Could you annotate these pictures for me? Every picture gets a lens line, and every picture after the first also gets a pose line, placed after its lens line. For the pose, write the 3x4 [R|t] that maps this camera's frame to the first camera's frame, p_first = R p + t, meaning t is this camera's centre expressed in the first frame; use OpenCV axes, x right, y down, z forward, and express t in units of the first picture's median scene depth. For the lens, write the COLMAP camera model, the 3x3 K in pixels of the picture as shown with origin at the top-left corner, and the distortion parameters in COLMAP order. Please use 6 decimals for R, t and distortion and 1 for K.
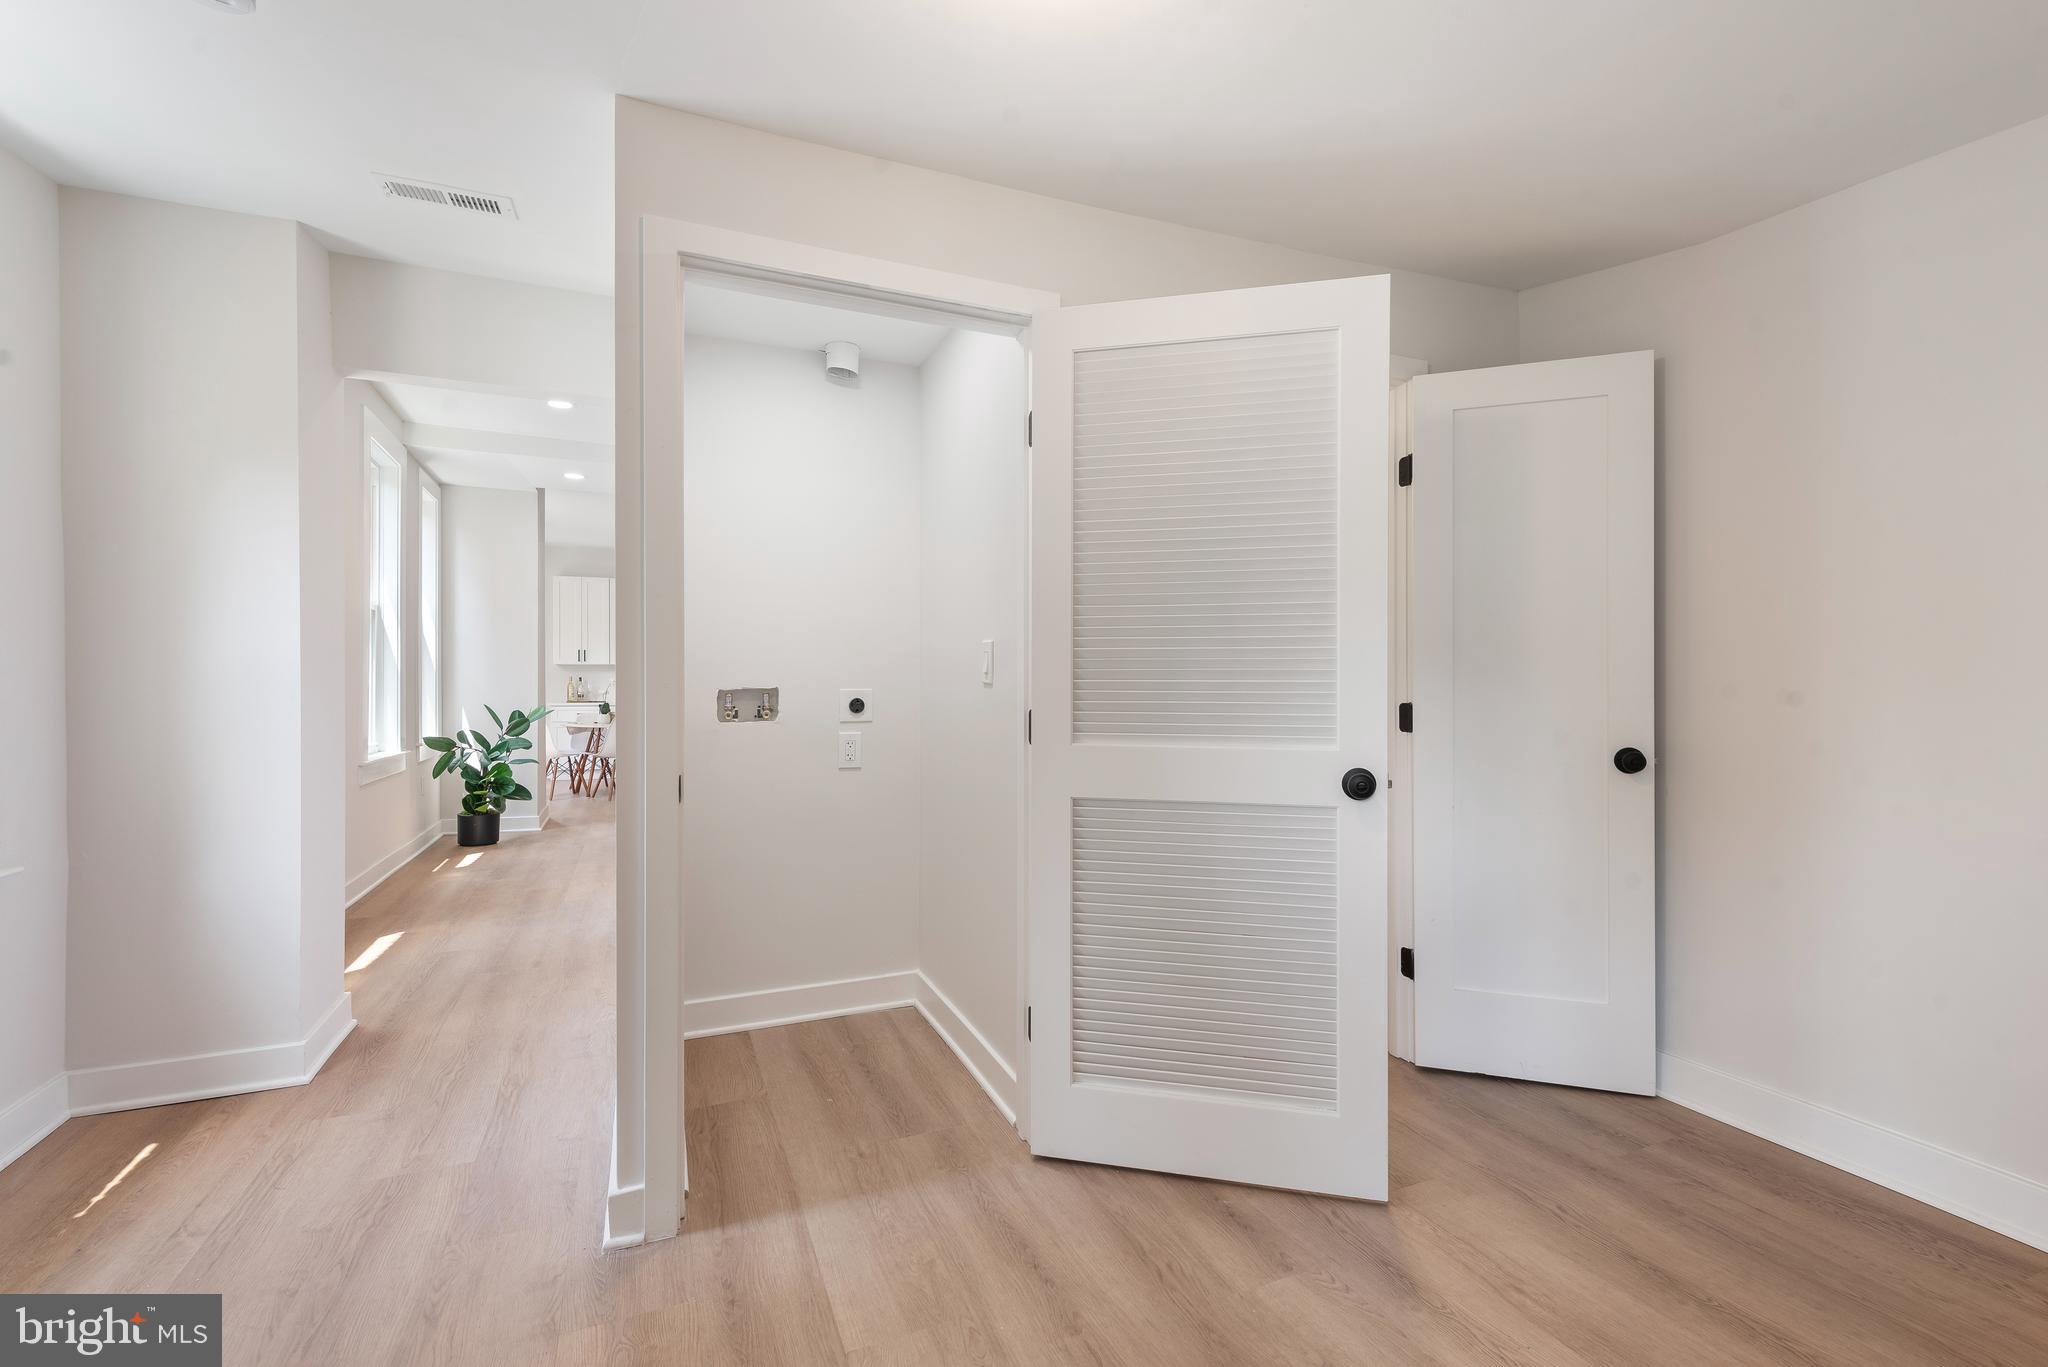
lens RADIAL K [[901.3, 0, 1032.1], [0, 901.3, 686.9], [0, 0, 1]] dist [0.005145, 0.000443]
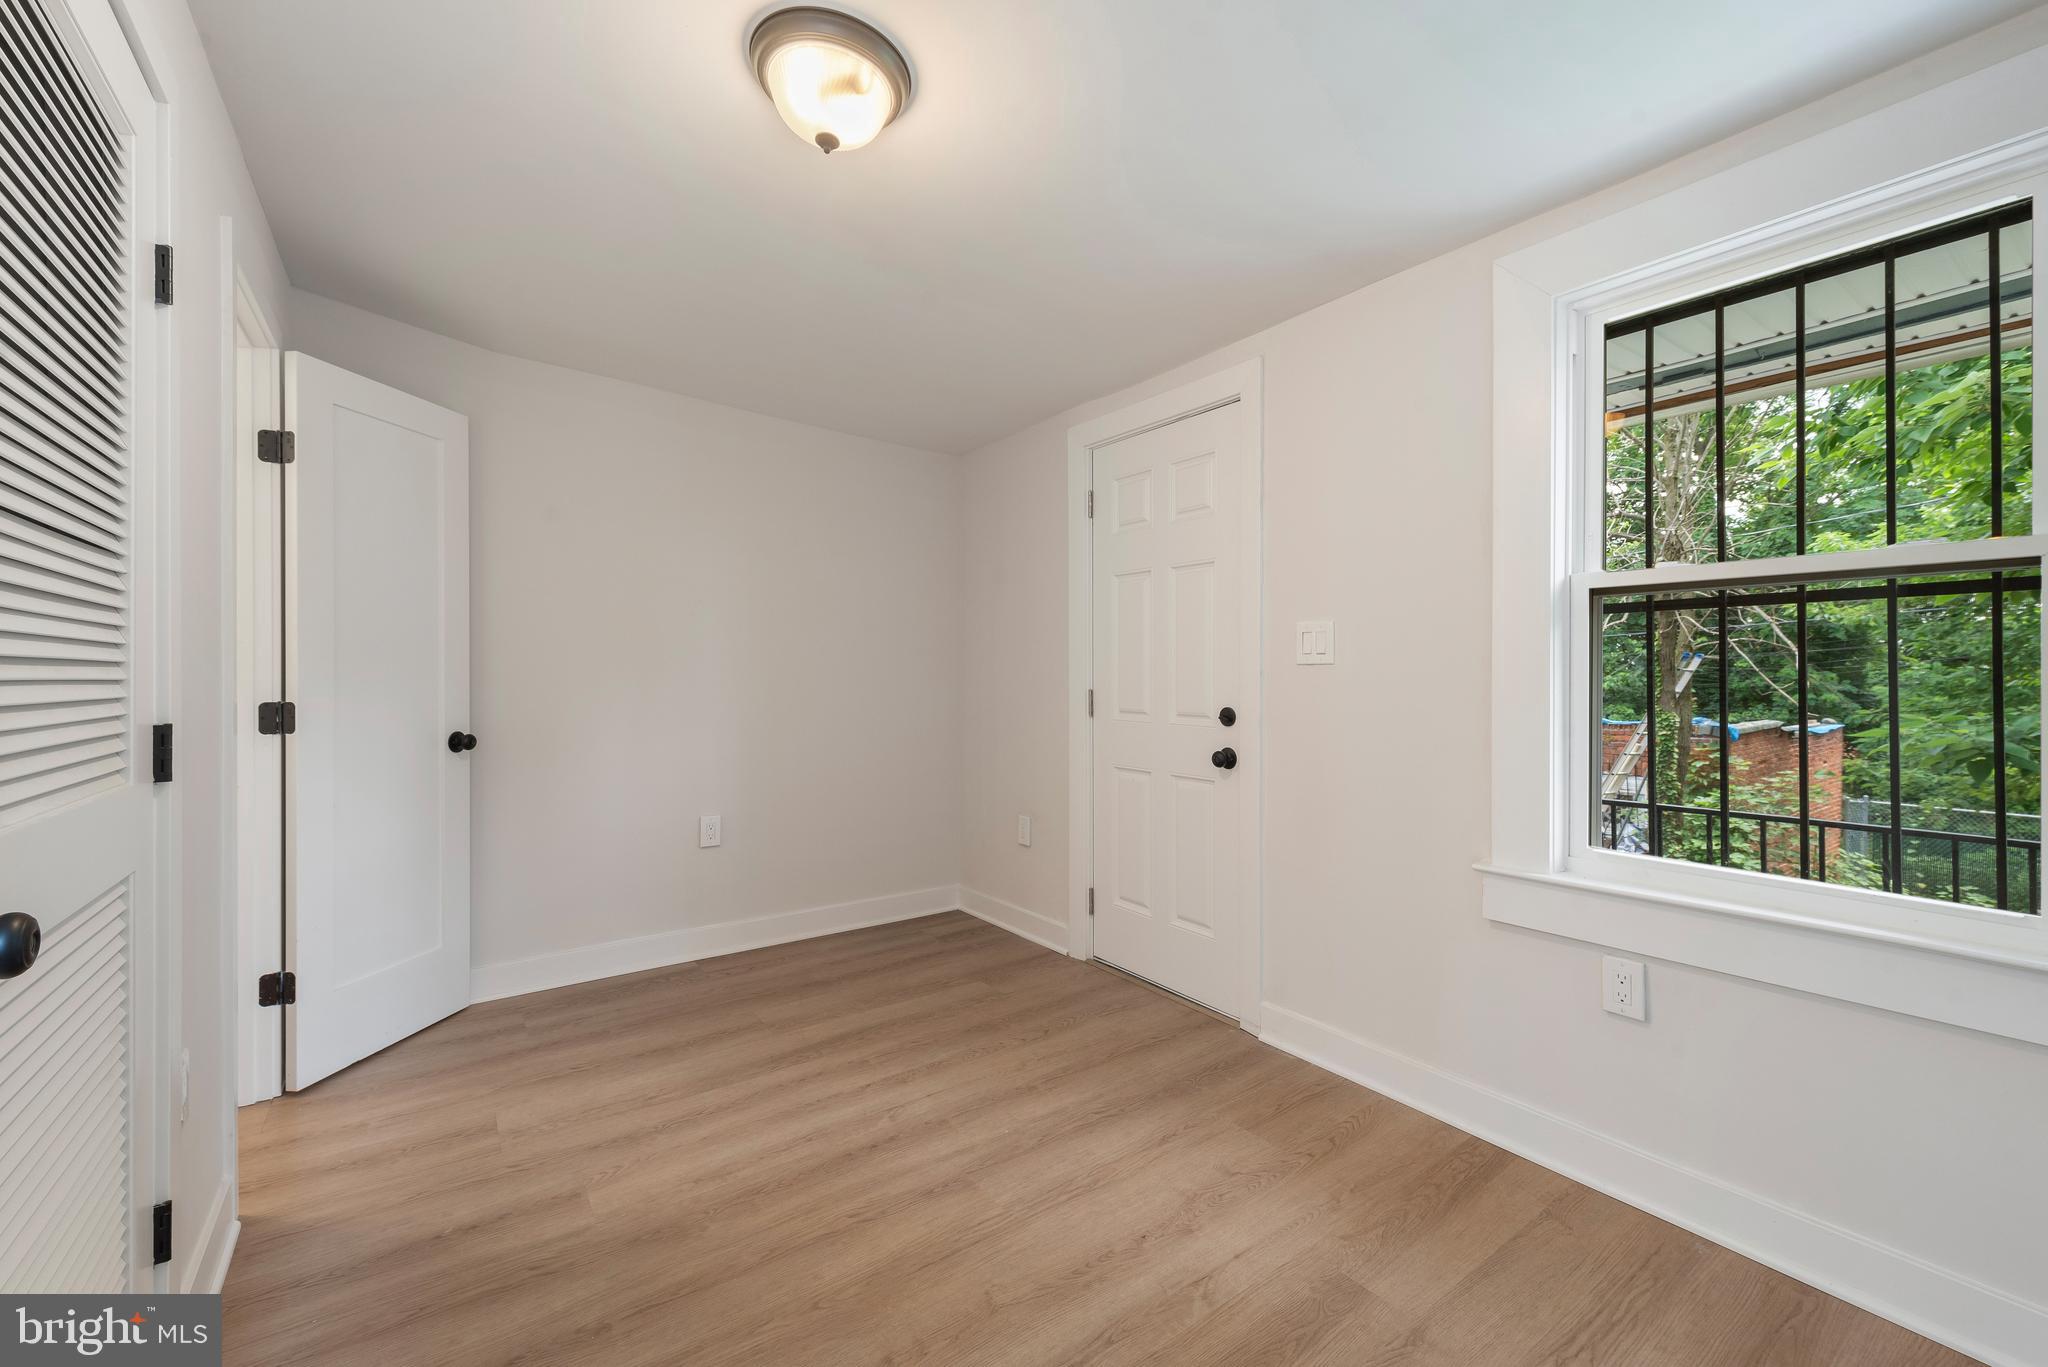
lens RADIAL K [[837.9, 0, 1025.7], [0, 837.9, 675.6], [0, 0, 1]] dist [0.015707, -0.003736]
pose [[-0.209389, 0.002196, 0.977830, -0.754163], [0.002904, 0.999994, -0.001624, -0.007162], [-0.977828, 0.002499, -0.209394, 0.572032]]
